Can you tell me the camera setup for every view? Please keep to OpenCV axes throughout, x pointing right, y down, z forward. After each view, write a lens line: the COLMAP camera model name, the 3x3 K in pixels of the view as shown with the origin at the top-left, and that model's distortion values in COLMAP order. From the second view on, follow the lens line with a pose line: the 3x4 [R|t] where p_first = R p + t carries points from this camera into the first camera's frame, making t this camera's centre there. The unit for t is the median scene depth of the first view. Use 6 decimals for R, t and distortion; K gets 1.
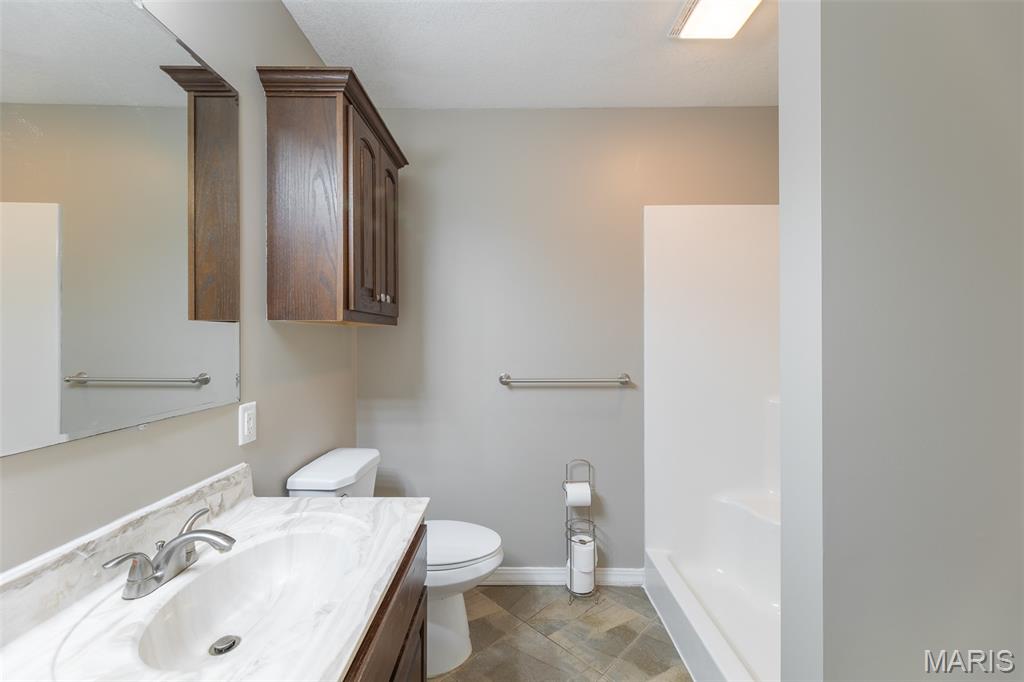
lens RADIAL K [[408.4, 0, 514.3], [0, 408.4, 338.9], [0, 0, 1]] dist [0.001256, -0.000586]
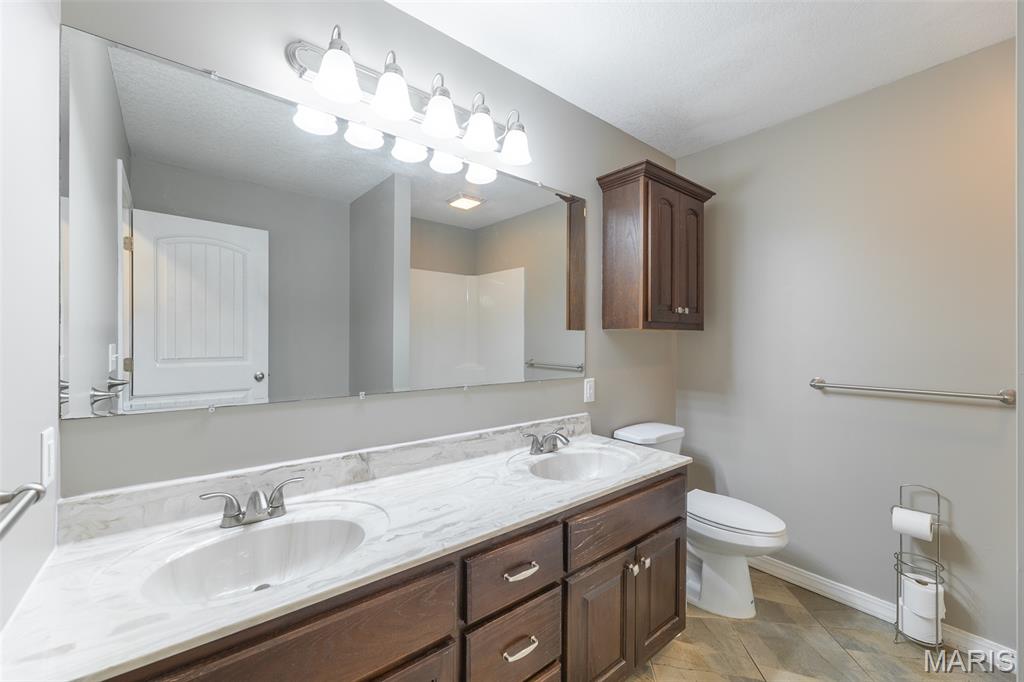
lens RADIAL K [[408.4, 0, 513.3], [0, 408.4, 340.2], [0, 0, 1]] dist [0.001256, -0.000586]
pose [[0.627556, 0.002939, -0.778566, 0.427688], [-0.007465, 0.999970, -0.002243, 0.003709], [0.778535, 0.007220, 0.627559, -0.286374]]
